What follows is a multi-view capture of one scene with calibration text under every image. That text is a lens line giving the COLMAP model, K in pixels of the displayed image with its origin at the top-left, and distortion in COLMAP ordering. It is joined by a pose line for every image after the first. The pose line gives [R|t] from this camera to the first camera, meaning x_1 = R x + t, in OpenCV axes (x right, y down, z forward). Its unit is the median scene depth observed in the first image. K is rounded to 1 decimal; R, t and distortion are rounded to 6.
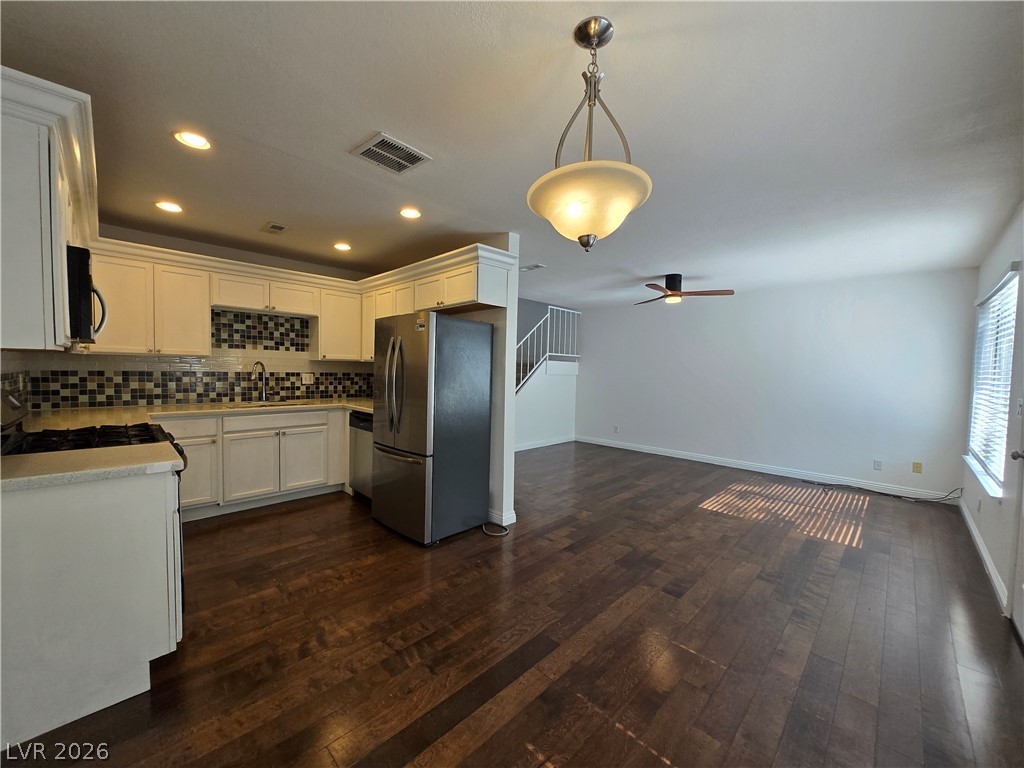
lens RADIAL K [[400.2, 0, 510.0], [0, 400.2, 388.0], [0, 0, 1]] dist [-0.008299, -0.000155]
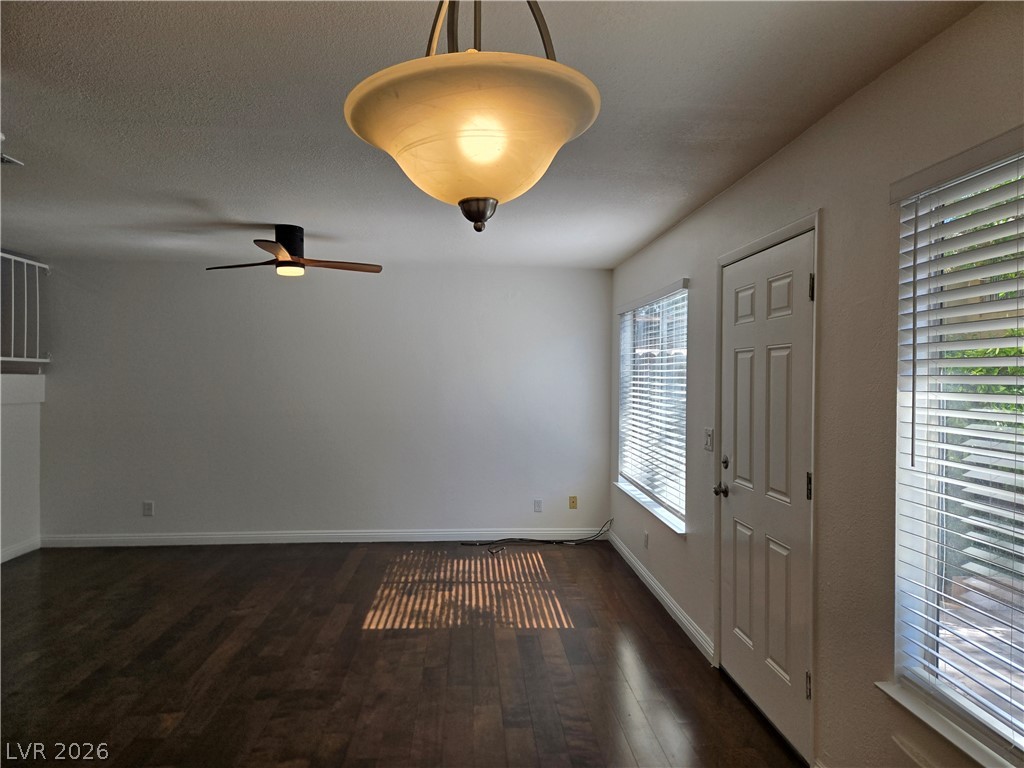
lens RADIAL K [[688.8, 0, 512.0], [0, 688.8, 384.0], [0, 0, 1]] dist [0.076888, -0.054565]
pose [[0.665888, -0.026344, 0.745587, -0.071778], [0.044034, 0.999022, -0.004029, -0.026303], [-0.744751, 0.035514, 0.666397, 0.072980]]
